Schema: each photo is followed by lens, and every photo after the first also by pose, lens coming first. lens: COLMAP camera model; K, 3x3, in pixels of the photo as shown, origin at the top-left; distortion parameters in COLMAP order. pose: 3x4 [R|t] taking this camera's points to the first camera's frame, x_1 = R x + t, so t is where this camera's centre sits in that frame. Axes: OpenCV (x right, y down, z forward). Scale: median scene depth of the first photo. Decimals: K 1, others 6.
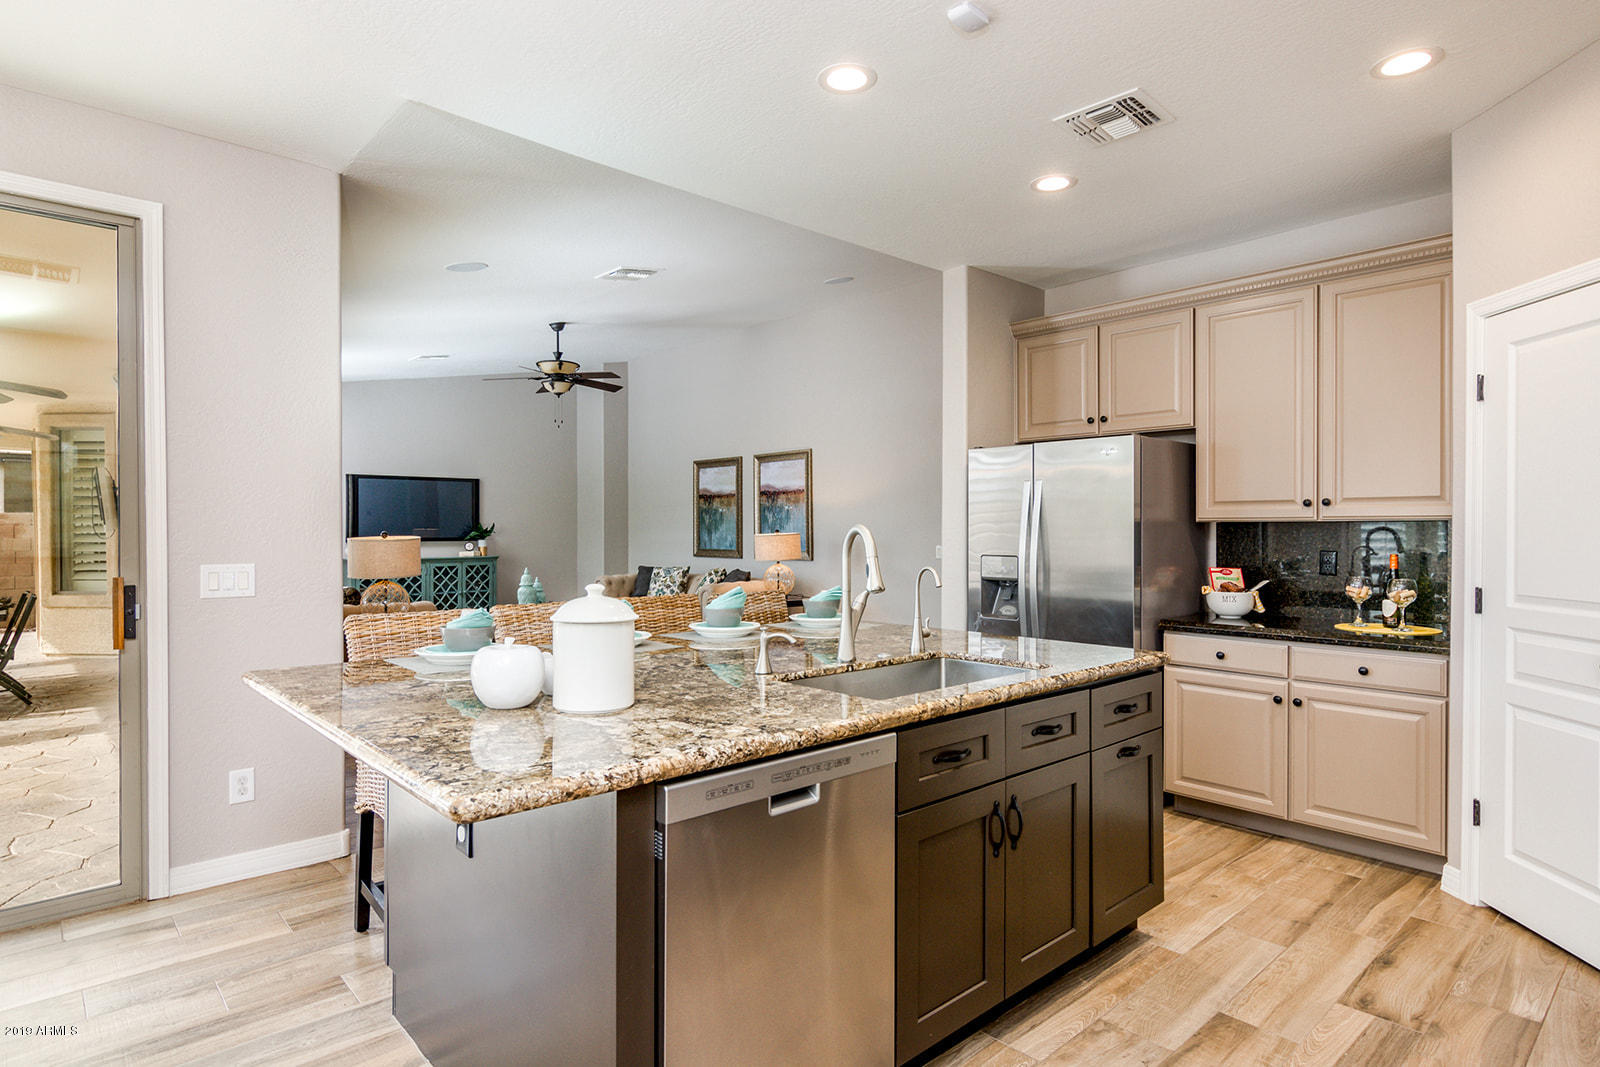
lens RADIAL K [[849.2, 0, 799.7], [0, 849.2, 526.6], [0, 0, 1]] dist [-0.000189, 0.001031]
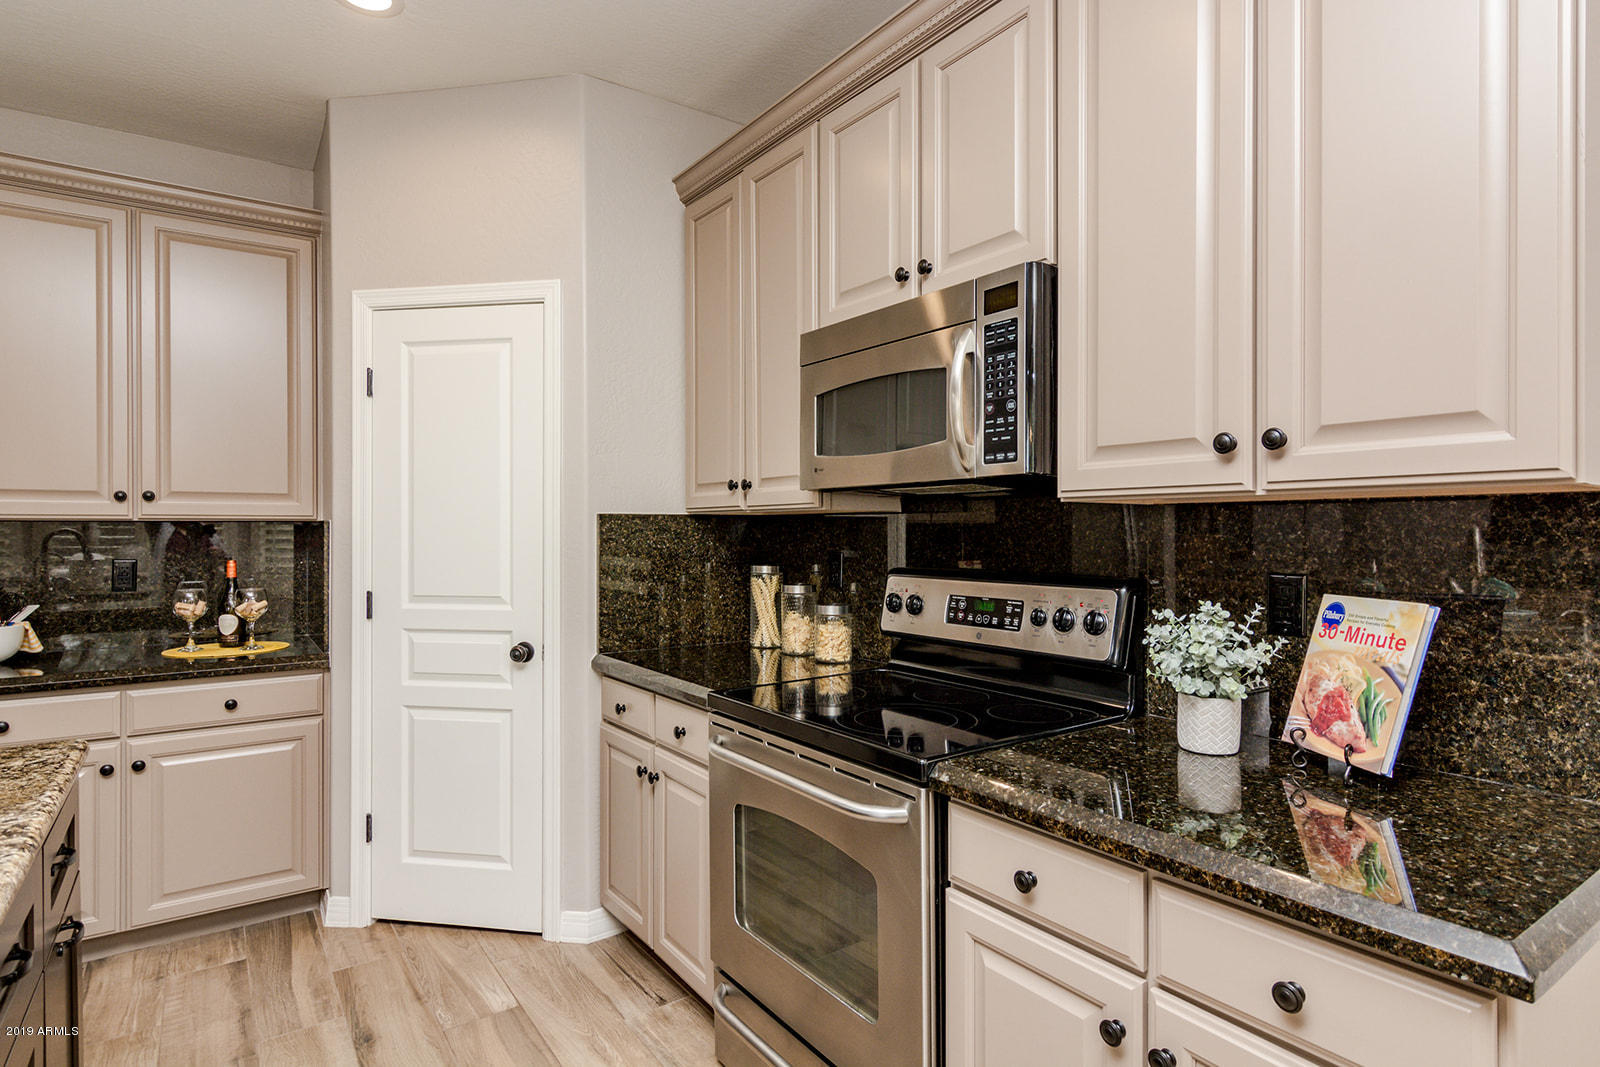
lens RADIAL K [[849.2, 0, 799.7], [0, 849.2, 526.6], [0, 0, 1]] dist [-0.000189, 0.001031]
pose [[0.126229, 0.001152, 0.992001, -0.046060], [0.000927, 0.999999, -0.001279, 0.000440], [-0.992001, 0.001081, 0.126227, 0.212545]]
